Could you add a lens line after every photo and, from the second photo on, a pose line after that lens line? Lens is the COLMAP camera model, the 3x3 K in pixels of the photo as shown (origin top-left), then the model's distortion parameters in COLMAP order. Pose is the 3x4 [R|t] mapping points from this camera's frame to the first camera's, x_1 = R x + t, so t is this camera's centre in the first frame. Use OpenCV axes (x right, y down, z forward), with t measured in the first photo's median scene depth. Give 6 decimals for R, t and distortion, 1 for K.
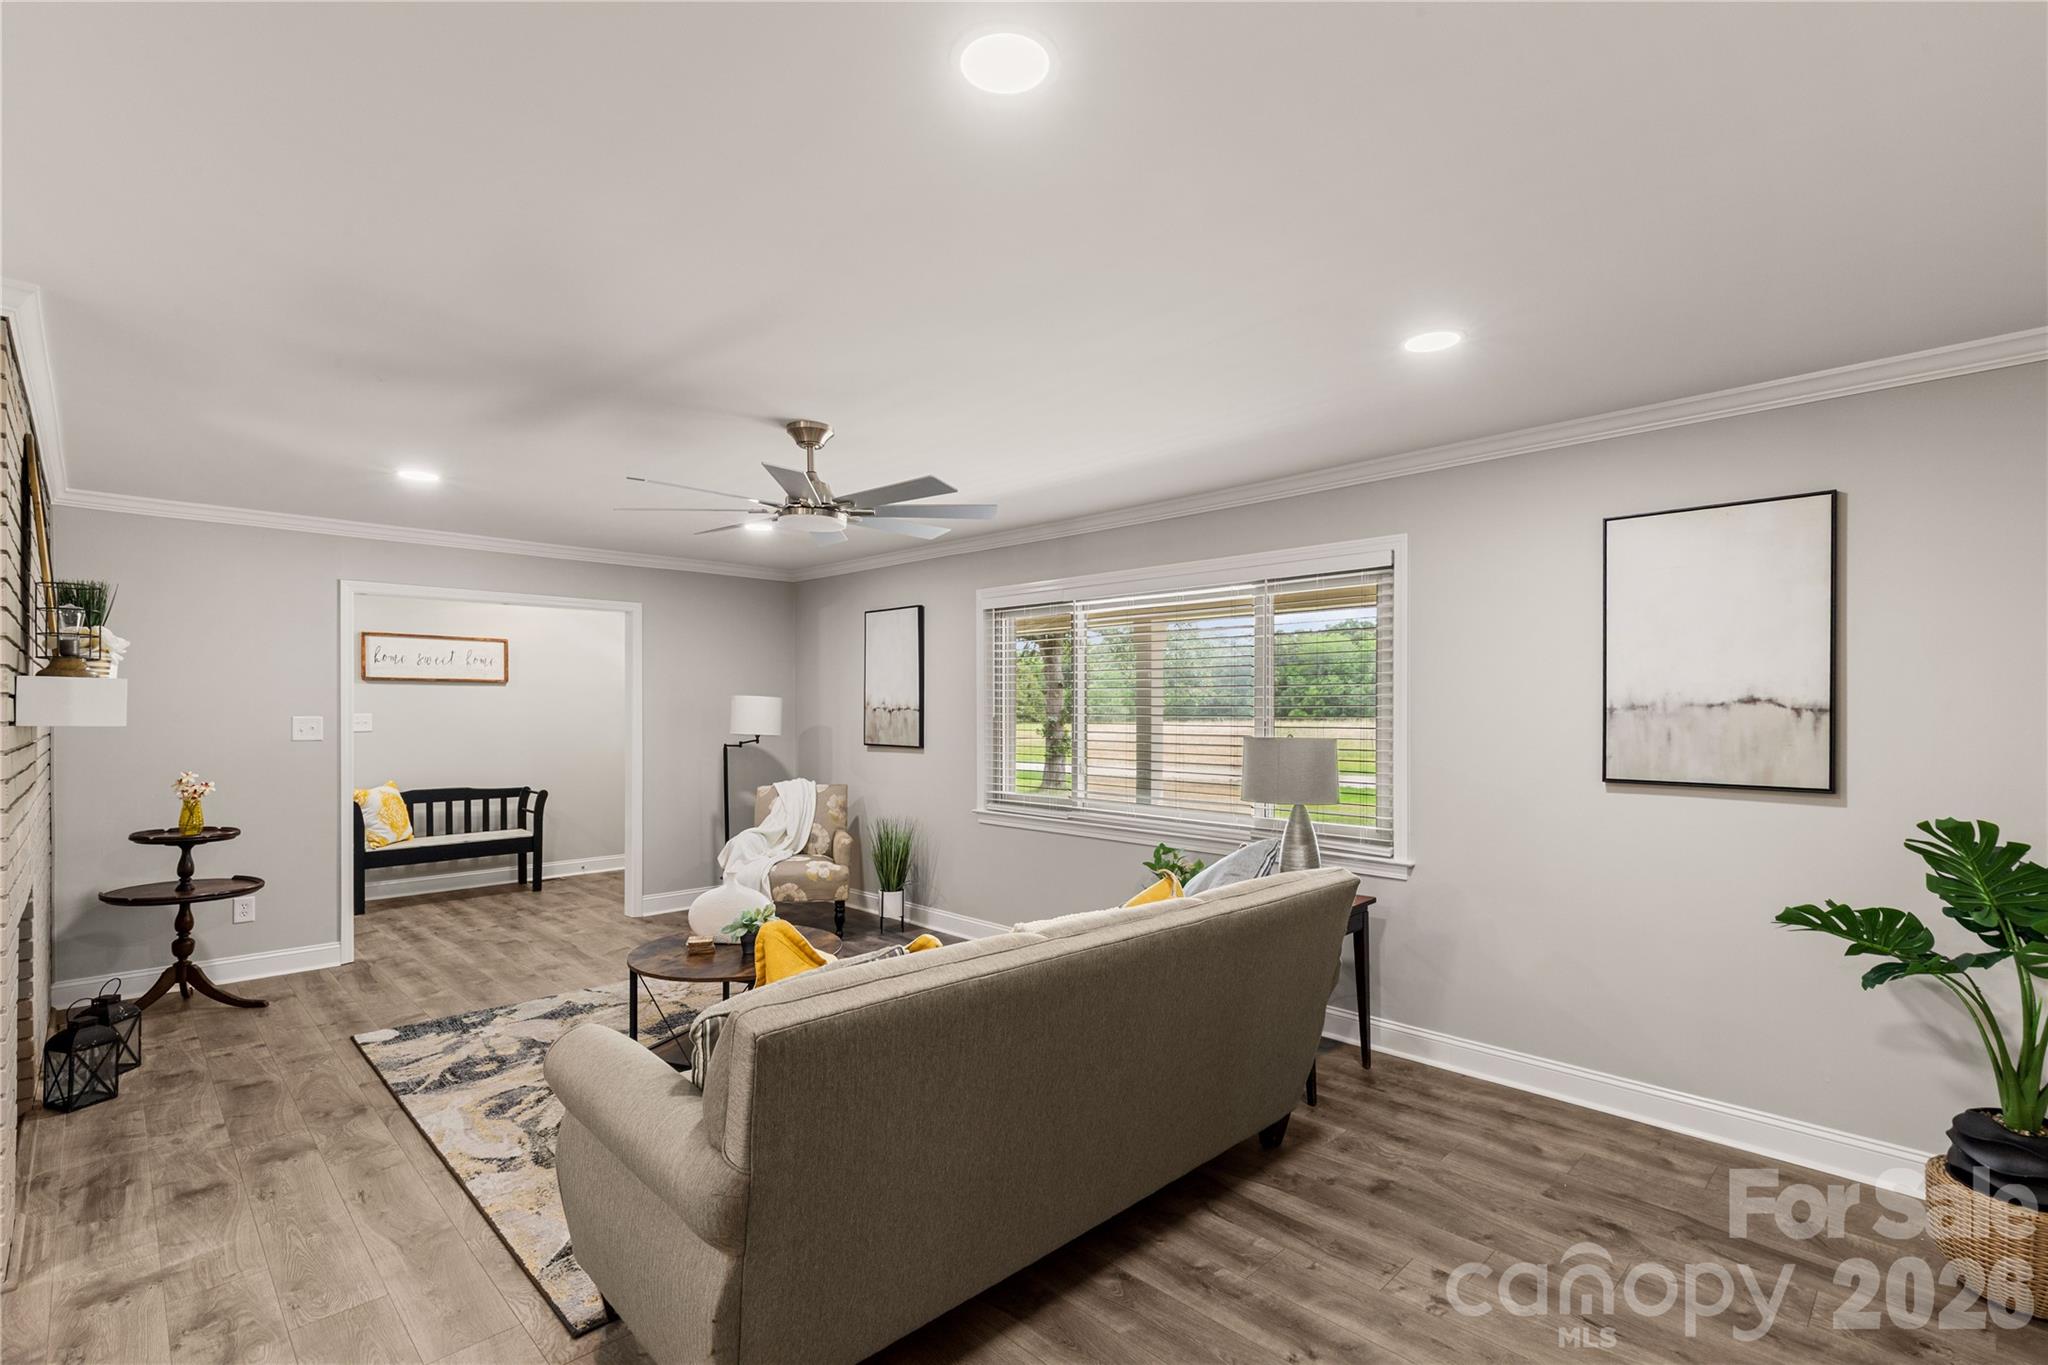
lens RADIAL K [[931.3, 0, 1031.1], [0, 931.3, 708.4], [0, 0, 1]] dist [0.003715, 0.000251]
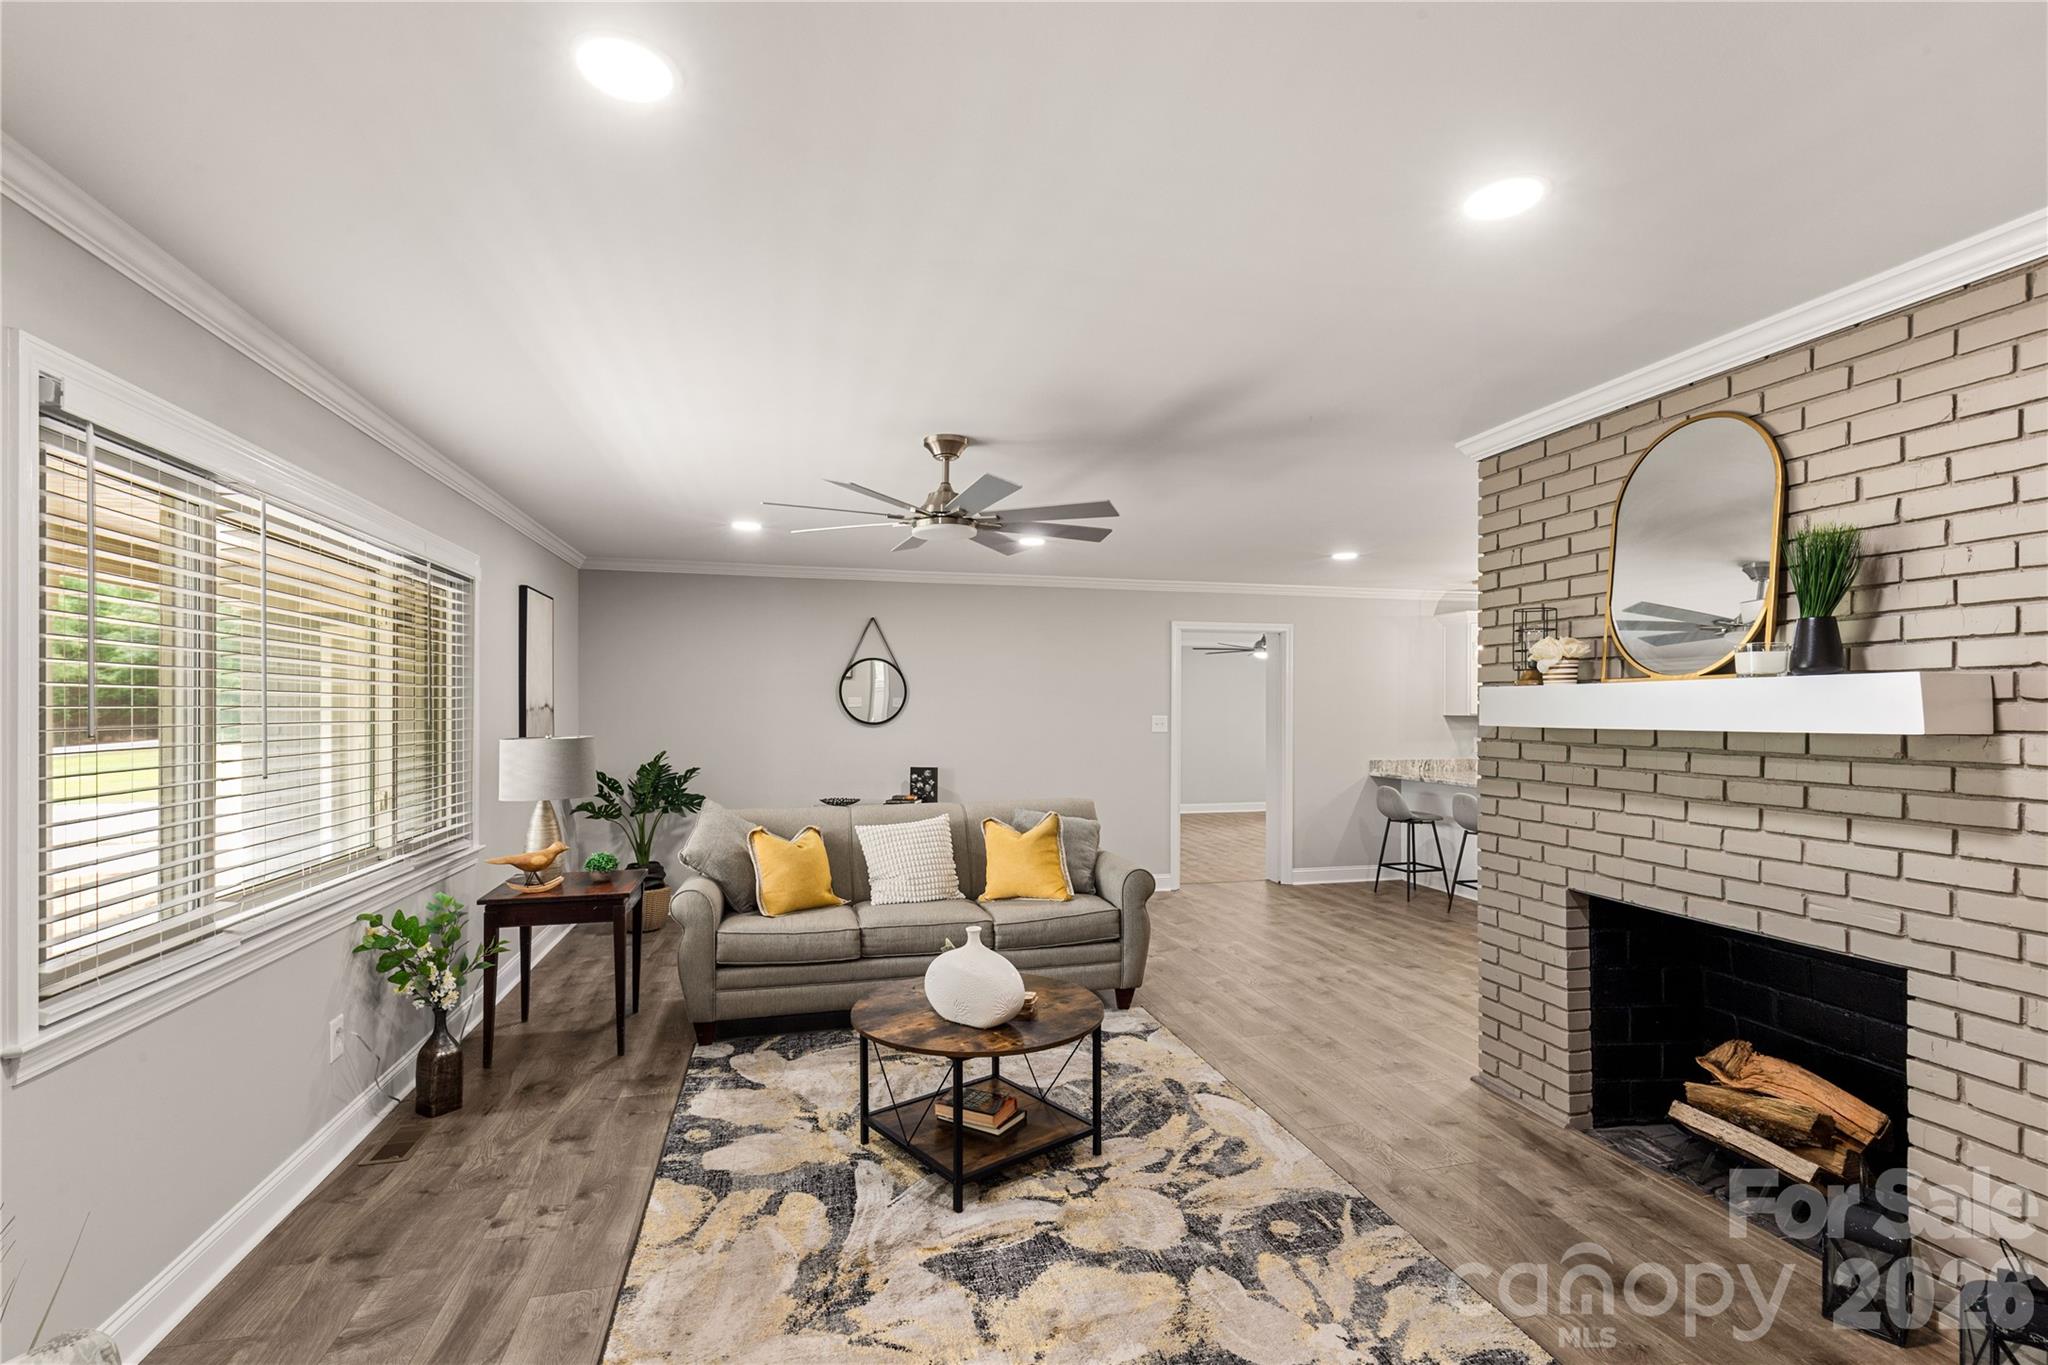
lens RADIAL K [[931.3, 0, 1031.1], [0, 931.3, 708.4], [0, 0, 1]] dist [0.003715, 0.000251]
pose [[-0.860982, -0.002324, 0.508630, -0.635267], [-0.003289, 0.999994, -0.000999, -0.000267], [-0.508625, -0.002534, -0.860985, 1.391299]]
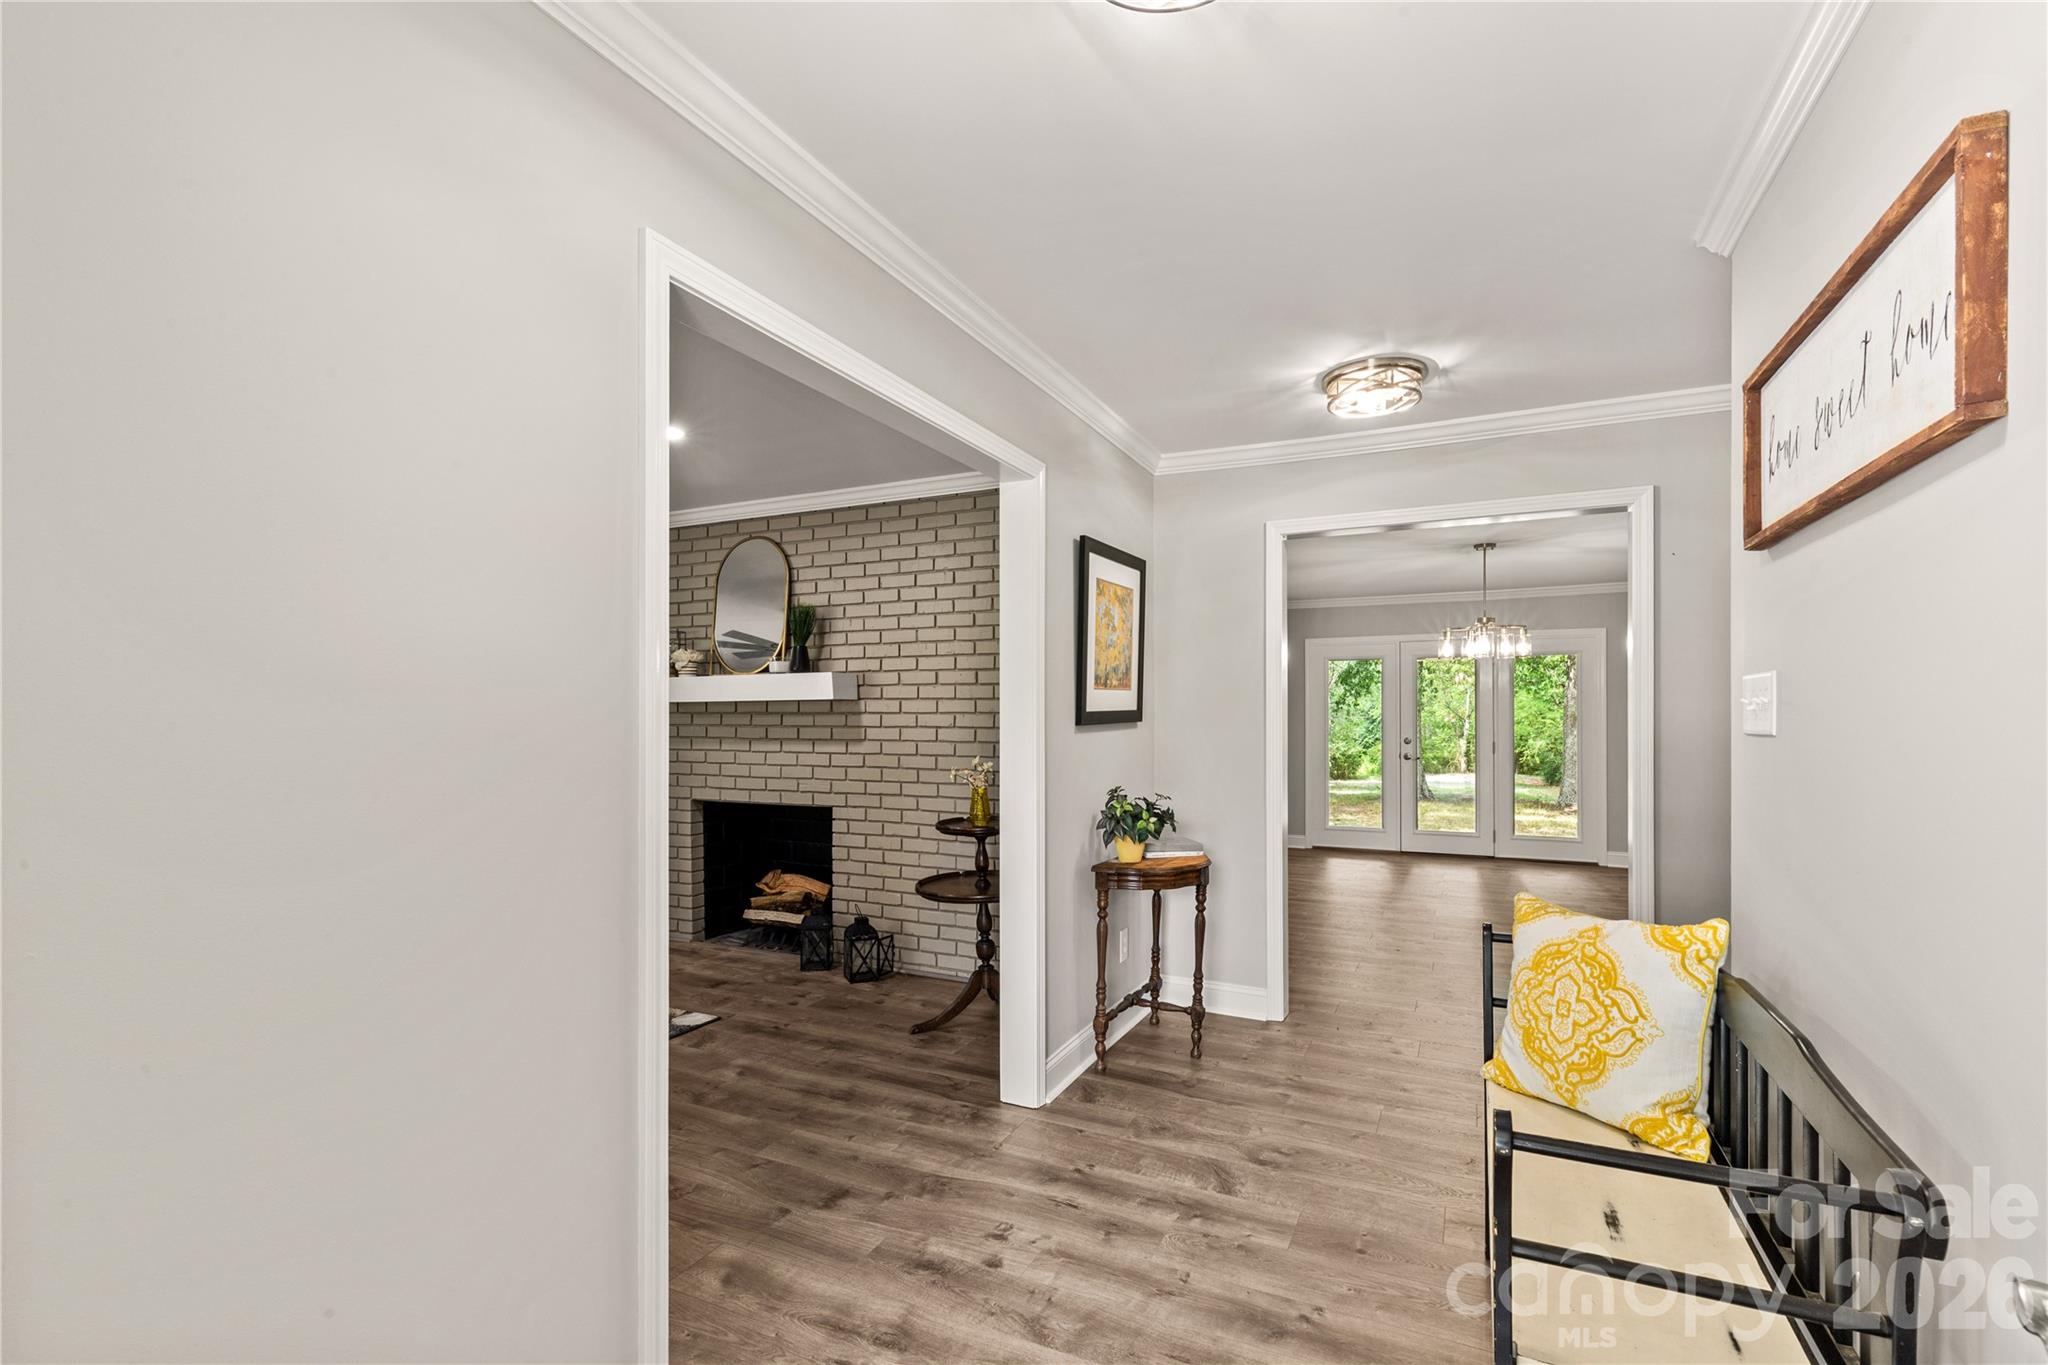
lens RADIAL K [[918.5, 0, 1014.4], [0, 918.5, 711.6], [0, 0, 1]] dist [0.000439, -0.000023]
pose [[-0.944762, -0.001660, -0.327754, -0.631036], [0.000683, 0.999975, -0.007031, 0.031148], [0.327757, -0.006866, -0.944737, 1.816290]]
